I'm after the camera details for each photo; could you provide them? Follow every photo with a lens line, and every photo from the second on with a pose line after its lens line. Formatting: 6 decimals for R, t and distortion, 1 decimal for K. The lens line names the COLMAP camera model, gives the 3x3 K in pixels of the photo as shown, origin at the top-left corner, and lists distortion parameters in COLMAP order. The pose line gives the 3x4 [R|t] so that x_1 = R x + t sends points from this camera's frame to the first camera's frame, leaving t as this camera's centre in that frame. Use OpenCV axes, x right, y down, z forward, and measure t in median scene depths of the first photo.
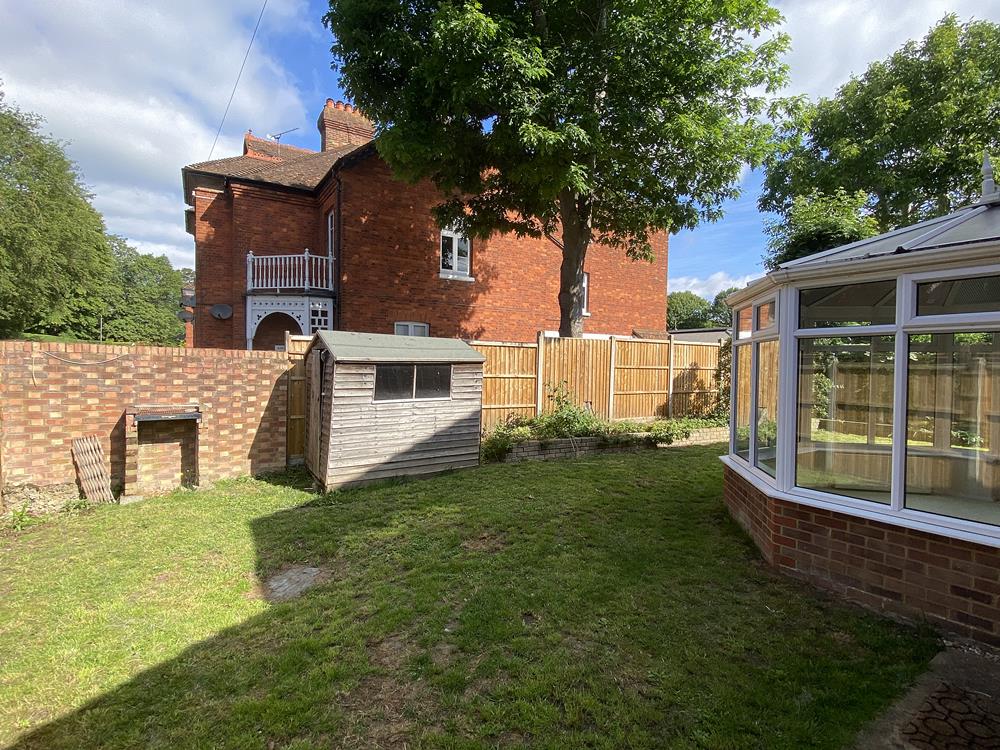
lens RADIAL K [[510.0, 0, 500.0], [0, 510.0, 375.0], [0, 0, 1]] dist [0.001570, -0.000187]
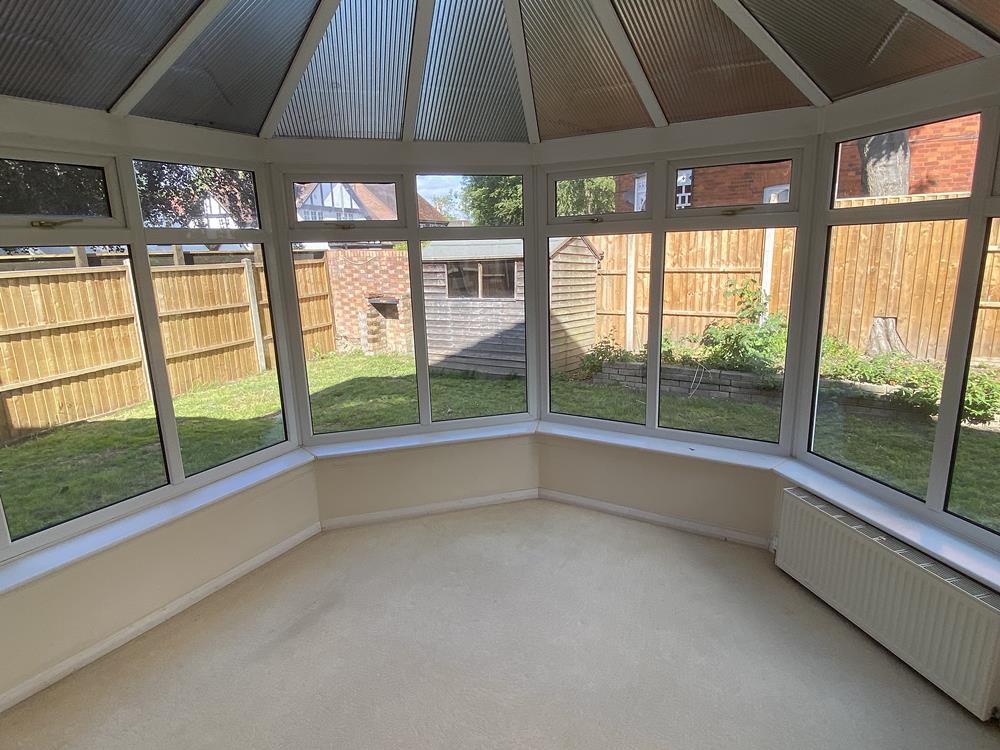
lens RADIAL K [[571.5, 0, 500.0], [0, 571.5, 375.0], [0, 0, 1]] dist [0.001059, -0.000733]
pose [[0.398356, 0.177641, -0.899865, 0.587452], [0.021528, 0.978985, 0.202790, -0.020355], [0.916978, -0.100155, 0.386160, 0.400359]]
